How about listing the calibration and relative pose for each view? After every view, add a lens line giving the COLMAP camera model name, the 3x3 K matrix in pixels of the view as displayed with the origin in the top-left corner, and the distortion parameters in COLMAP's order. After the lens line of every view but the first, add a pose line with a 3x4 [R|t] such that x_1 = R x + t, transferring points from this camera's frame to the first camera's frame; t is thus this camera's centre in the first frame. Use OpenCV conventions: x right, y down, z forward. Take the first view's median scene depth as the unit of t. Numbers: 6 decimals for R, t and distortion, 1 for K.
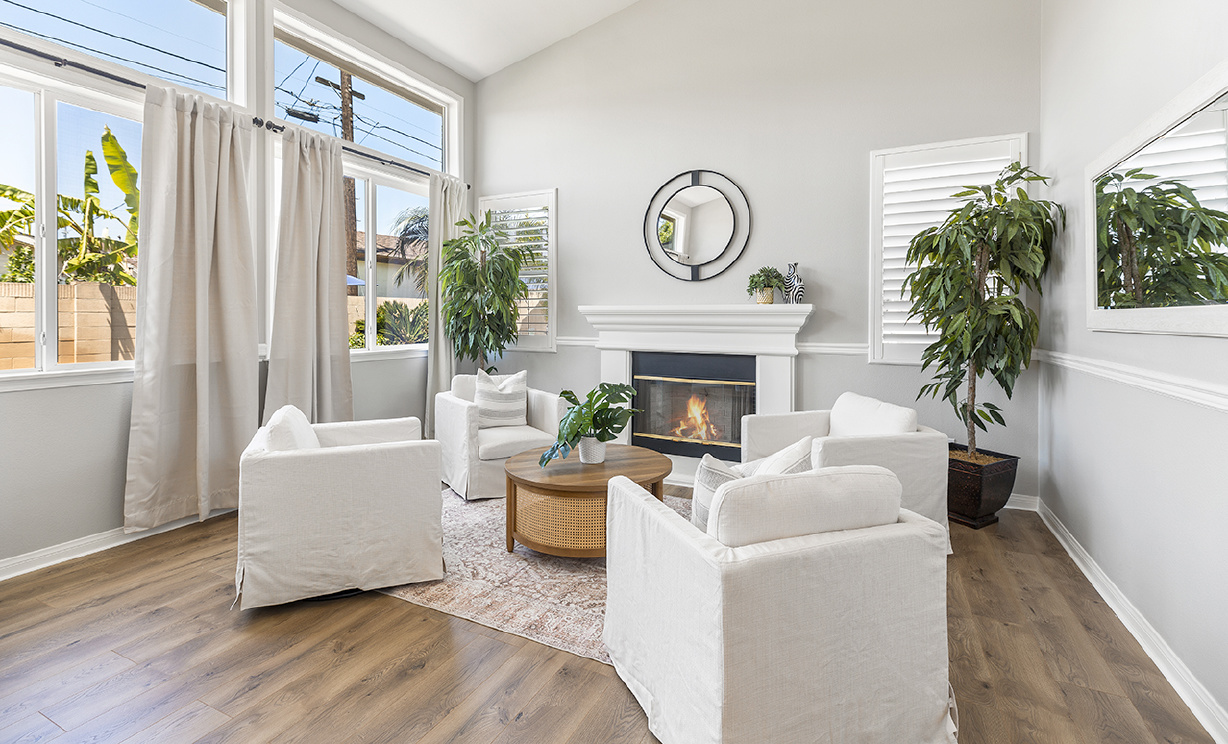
lens RADIAL K [[548.5, 0, 612.3], [0, 548.5, 322.2], [0, 0, 1]] dist [0.003092, -0.000047]
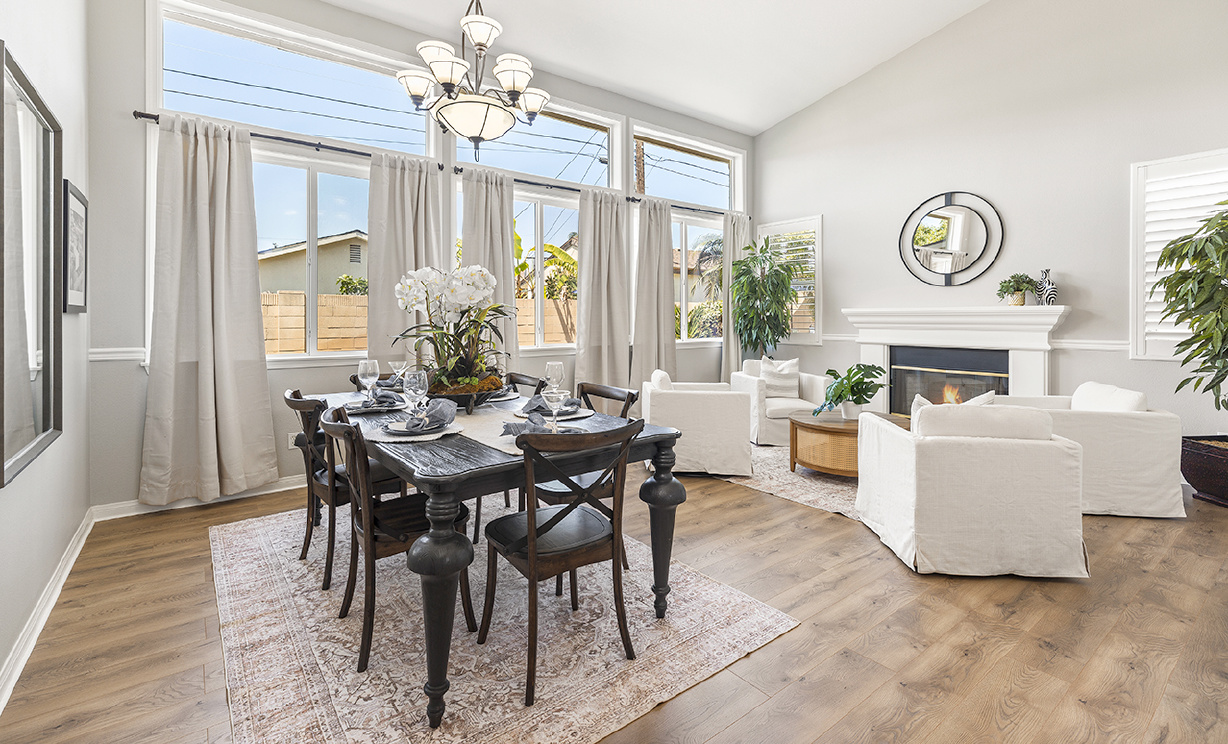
lens RADIAL K [[548.5, 0, 612.3], [0, 548.5, 322.2], [0, 0, 1]] dist [0.003092, -0.000047]
pose [[0.896154, -0.001001, -0.443742, 0.029985], [0.000342, 0.999999, -0.001566, 0.003298], [0.443743, 0.001252, 0.896153, -0.408370]]
